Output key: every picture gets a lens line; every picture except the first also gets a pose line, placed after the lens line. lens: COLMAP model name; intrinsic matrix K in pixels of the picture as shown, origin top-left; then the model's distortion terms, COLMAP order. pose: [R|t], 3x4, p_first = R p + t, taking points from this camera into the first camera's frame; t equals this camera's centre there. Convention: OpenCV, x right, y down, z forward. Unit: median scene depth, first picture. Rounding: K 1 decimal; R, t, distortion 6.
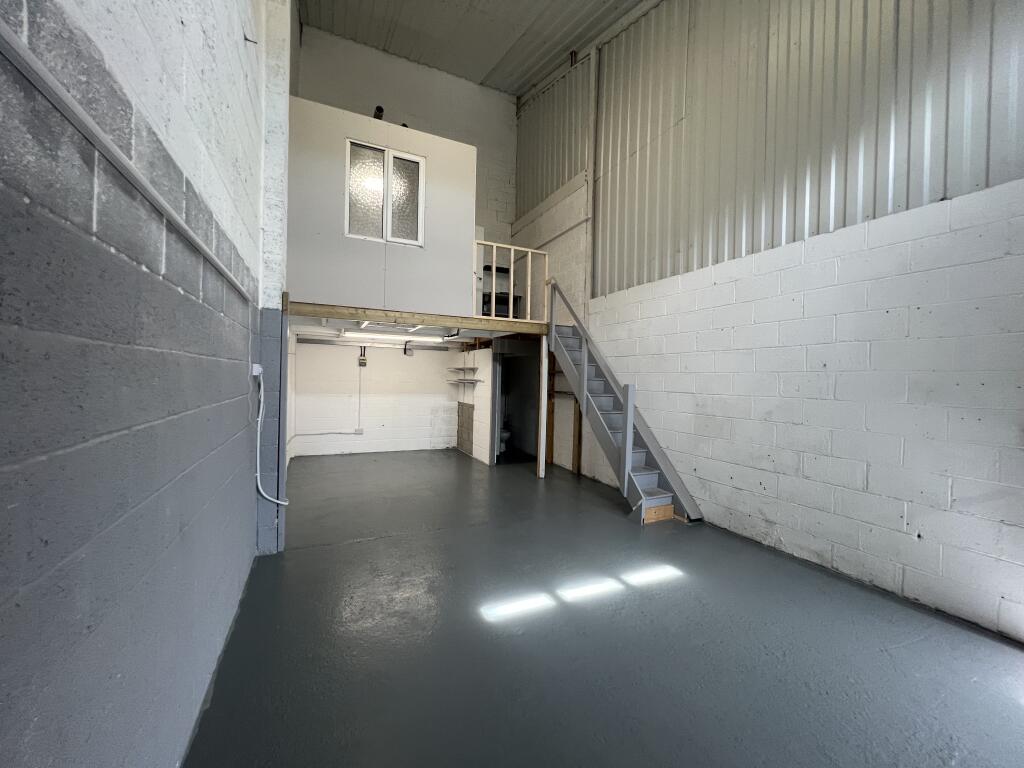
lens RADIAL K [[410.0, 0, 510.7], [0, 410.0, 381.3], [0, 0, 1]] dist [0.000130, -0.000069]
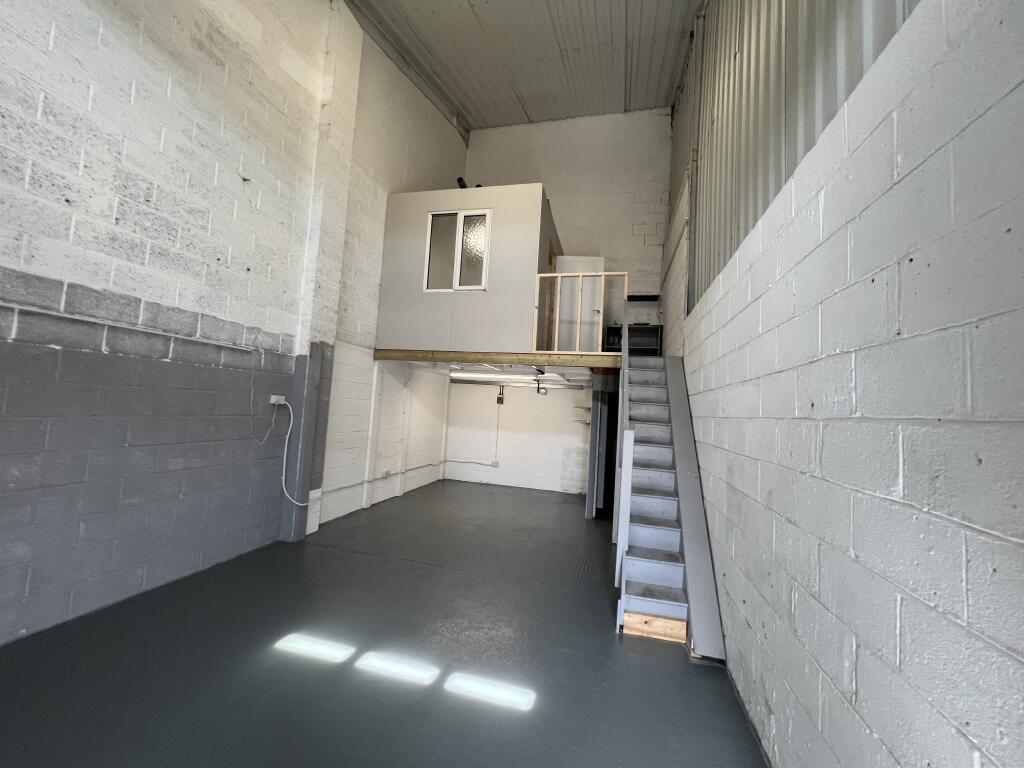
lens RADIAL K [[410.0, 0, 510.8], [0, 410.0, 382.2], [0, 0, 1]] dist [0.000130, -0.000069]
pose [[0.774983, -0.015112, -0.631802, 0.381901], [-0.049063, 0.995258, -0.083988, -0.003993], [0.630075, 0.096088, 0.770566, 0.189030]]
